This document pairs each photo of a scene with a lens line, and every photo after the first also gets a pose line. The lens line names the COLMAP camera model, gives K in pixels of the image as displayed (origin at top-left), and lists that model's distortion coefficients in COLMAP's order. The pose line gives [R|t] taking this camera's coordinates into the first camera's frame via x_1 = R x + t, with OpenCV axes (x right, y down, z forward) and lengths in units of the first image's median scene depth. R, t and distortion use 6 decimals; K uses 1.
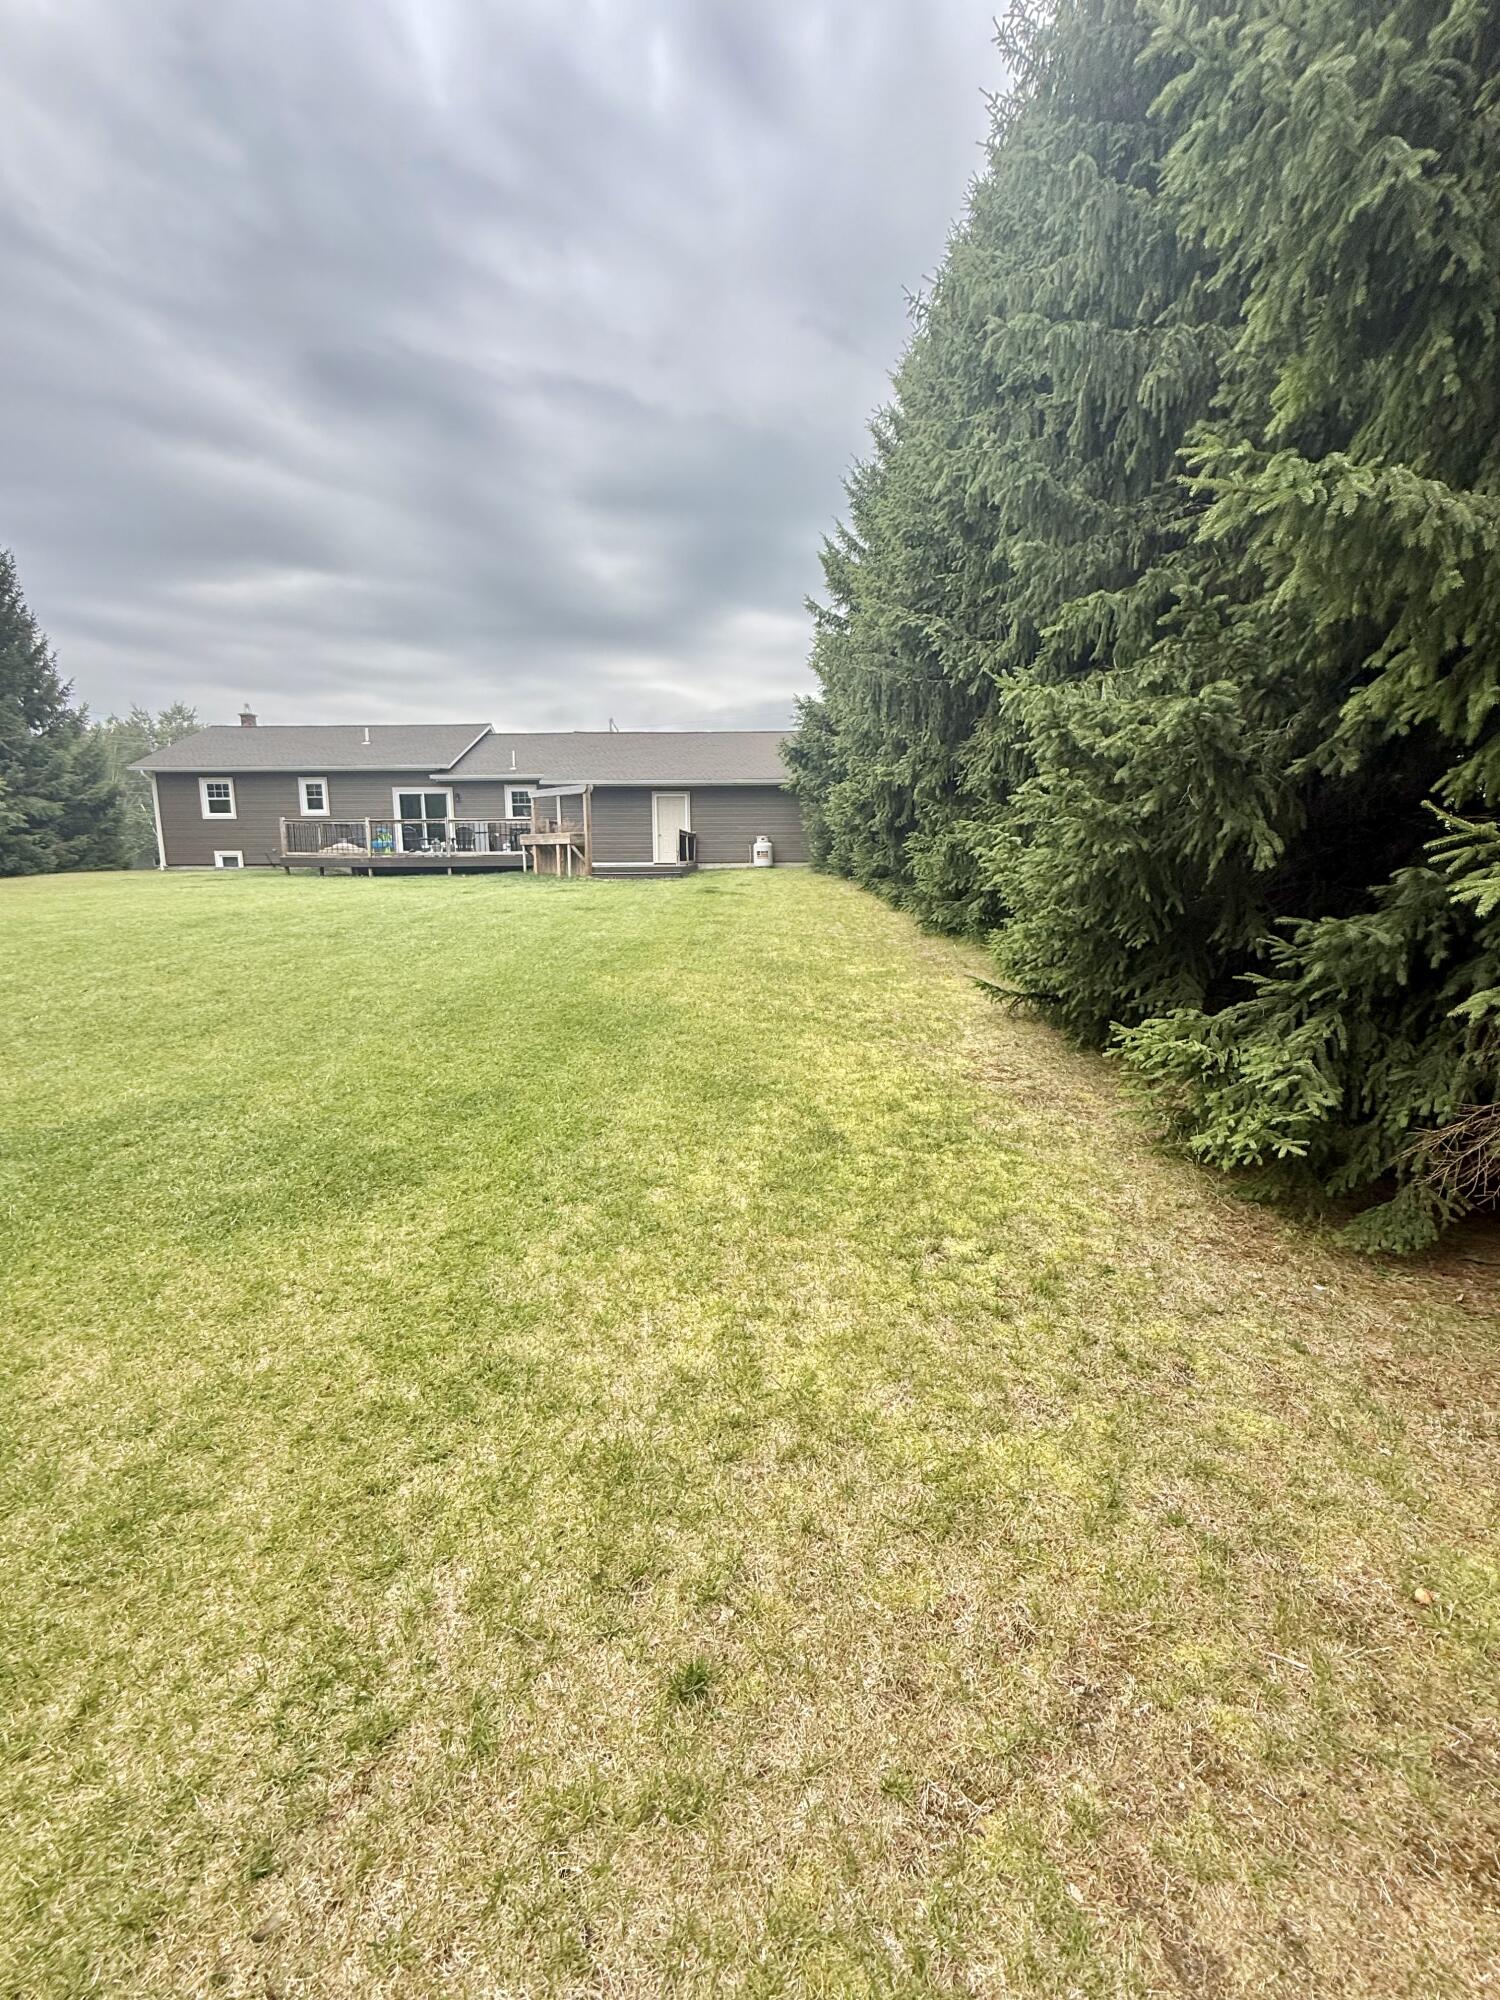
lens RADIAL K [[857.9, 0, 752.2], [0, 857.9, 984.9], [0, 0, 1]] dist [-0.000073, -0.000296]
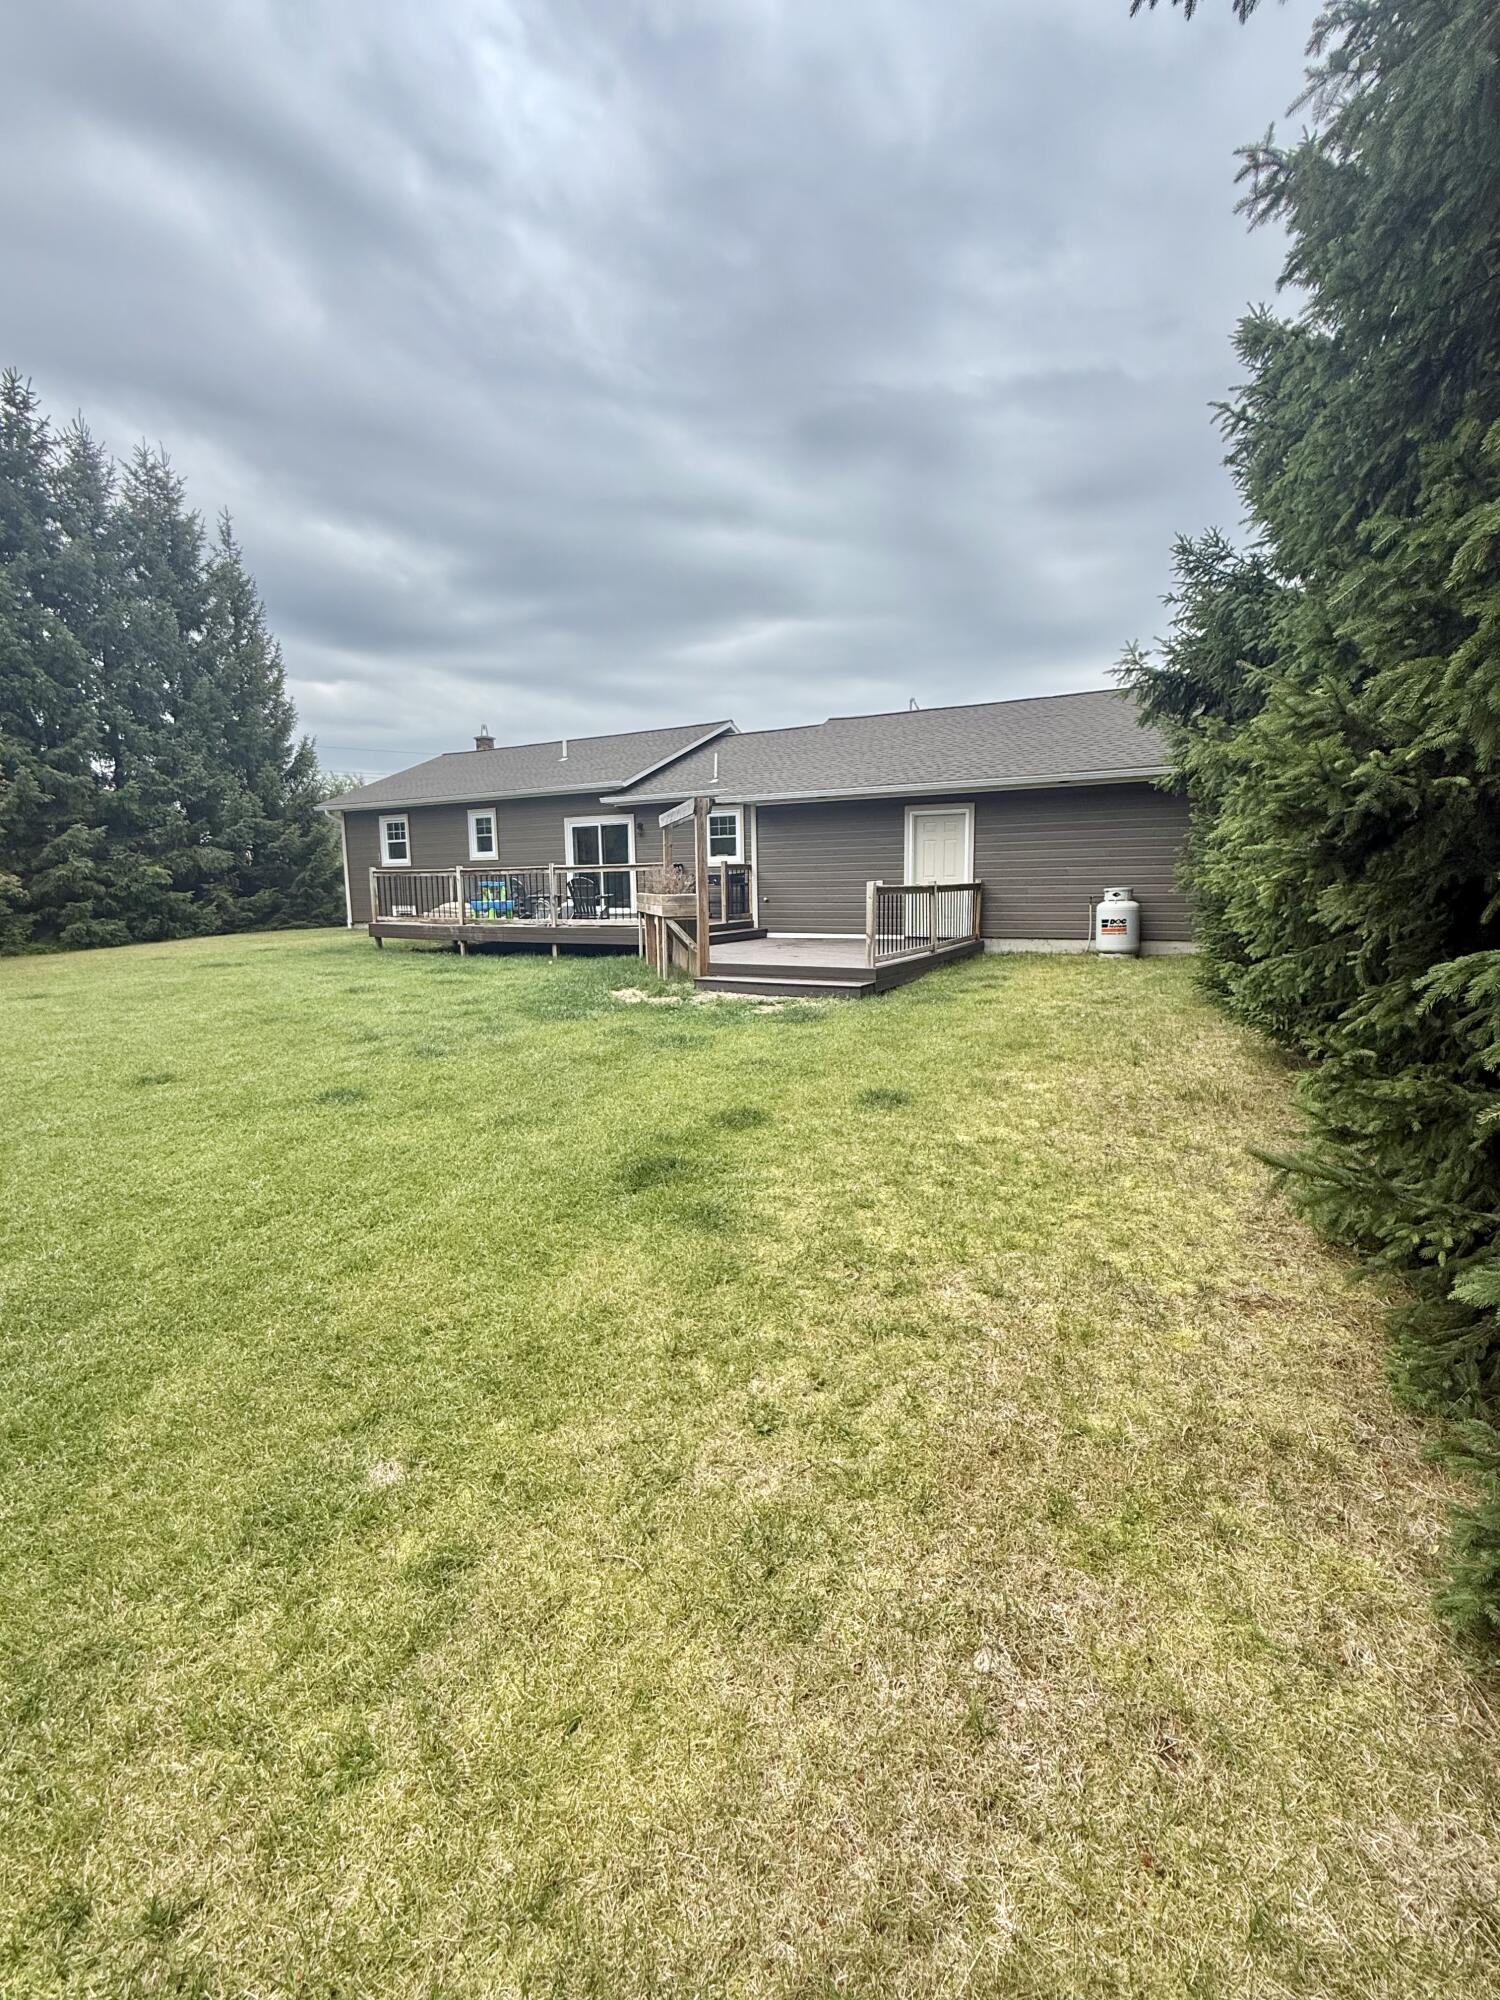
lens RADIAL K [[885.9, 0, 750.0], [0, 885.9, 1000.0], [0, 0, 1]] dist [0.001182, 0.000092]
pose [[0.880331, 0.055690, -0.471079, 0.063546], [-0.062985, 0.998014, 0.000280, -0.091432], [0.470159, 0.029424, 0.882091, 0.436248]]
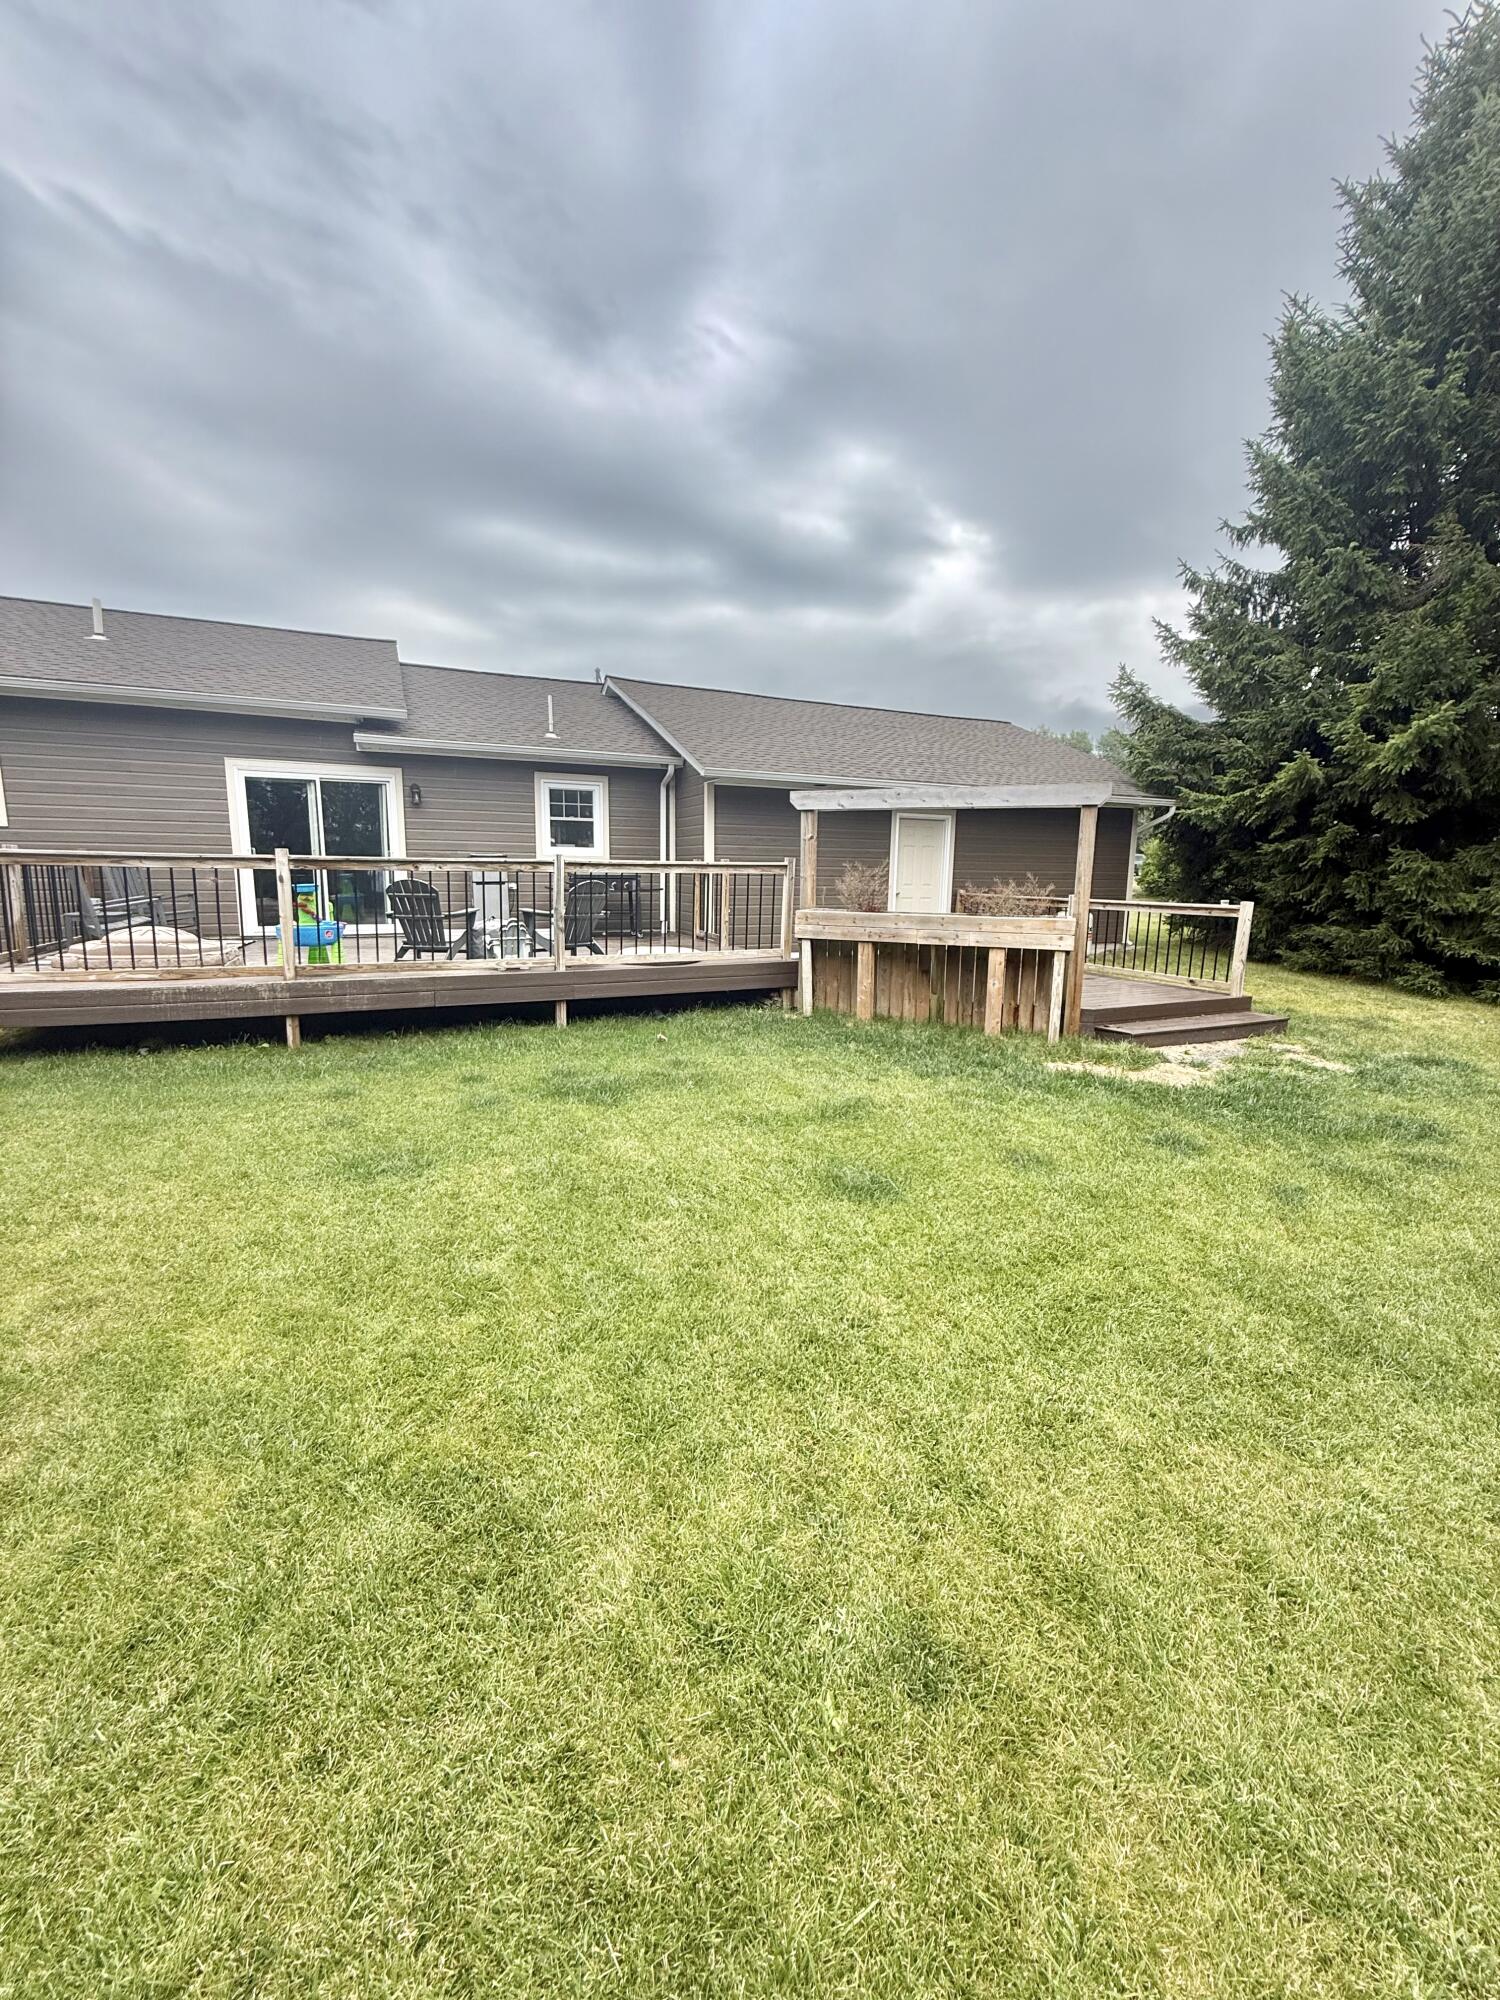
lens RADIAL K [[785.6, 0, 737.6], [0, 785.6, 994.2], [0, 0, 1]] dist [-0.004536, -0.000117]
pose [[0.906631, -0.047345, 0.419260, -0.365162], [0.047662, 0.998816, 0.009723, -0.120441], [-0.419225, 0.011167, 0.907814, 0.599231]]
